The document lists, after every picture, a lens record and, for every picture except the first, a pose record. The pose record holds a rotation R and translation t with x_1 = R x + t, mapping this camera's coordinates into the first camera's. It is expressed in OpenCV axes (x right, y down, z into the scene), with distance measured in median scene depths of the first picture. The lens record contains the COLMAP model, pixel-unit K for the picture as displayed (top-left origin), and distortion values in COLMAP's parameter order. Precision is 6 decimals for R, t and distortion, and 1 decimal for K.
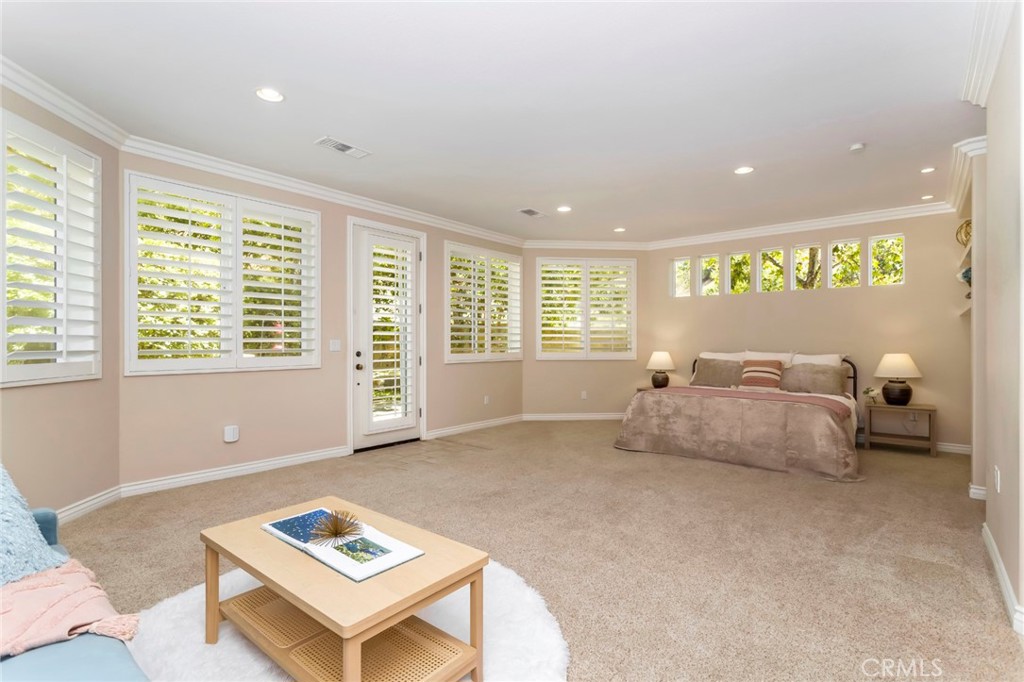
lens RADIAL K [[489.8, 0, 505.4], [0, 489.8, 347.0], [0, 0, 1]] dist [-0.003079, 0.001283]
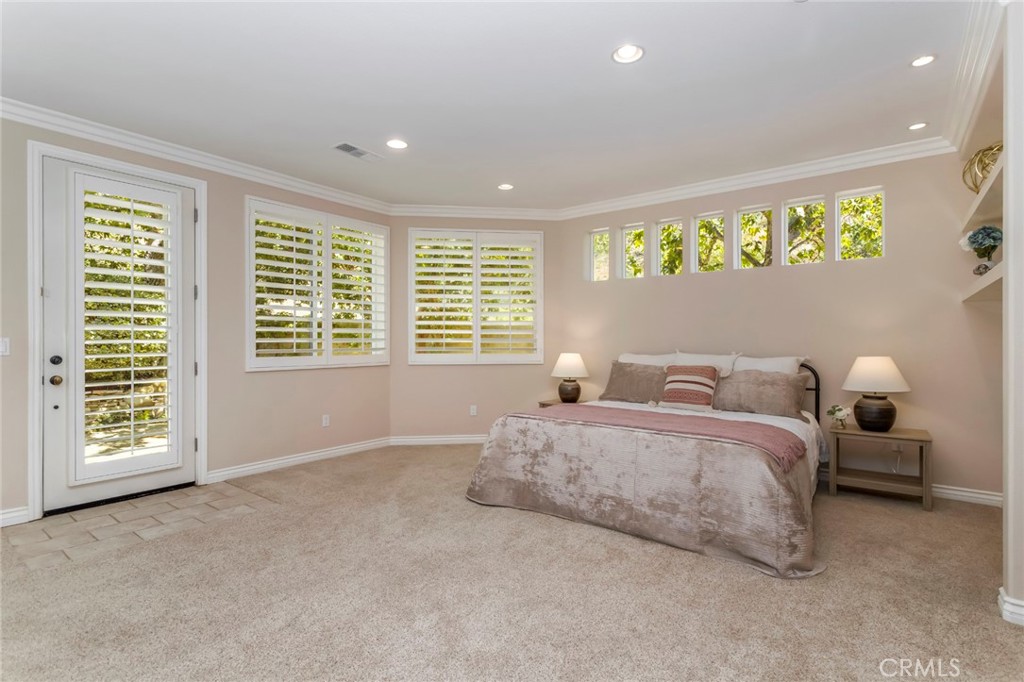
lens RADIAL K [[489.8, 0, 513.5], [0, 489.8, 345.8], [0, 0, 1]] dist [-0.003079, 0.001283]
pose [[0.999123, -0.002423, 0.041810, 0.259725], [0.002387, 0.999997, 0.000907, -0.003319], [-0.041812, -0.000807, 0.999125, 0.327945]]
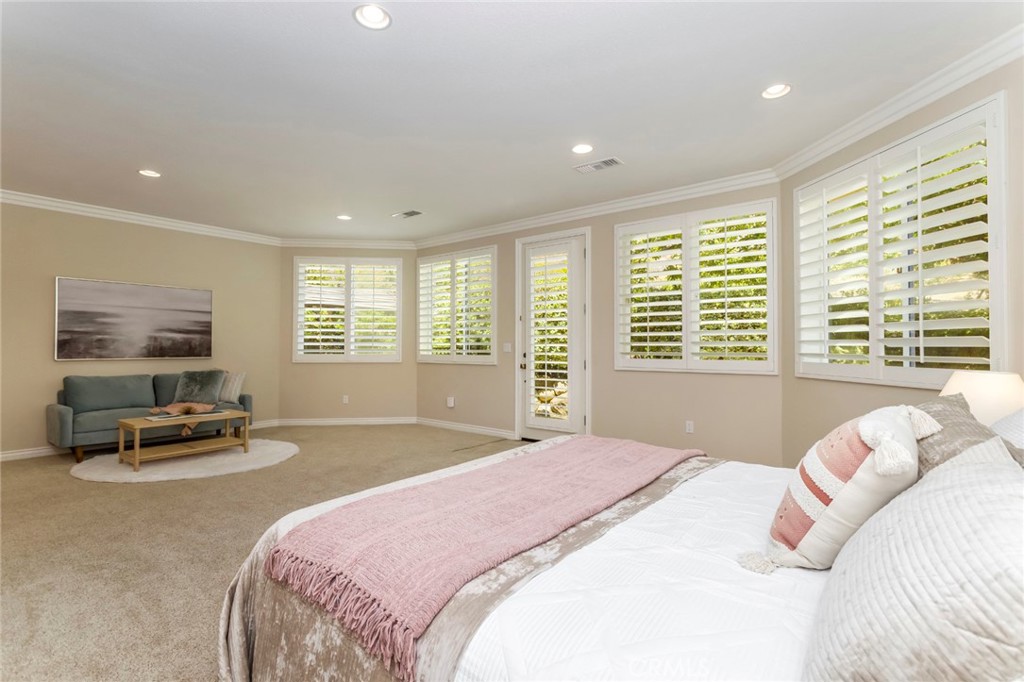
lens RADIAL K [[449.4, 0, 508.1], [0, 449.4, 332.5], [0, 0, 1]] dist [-0.002002, -0.000083]
pose [[0.063085, -0.029761, -0.997564, 0.727044], [-0.007086, 0.999517, -0.030267, -0.006778], [0.997983, 0.008978, 0.062844, 0.864626]]
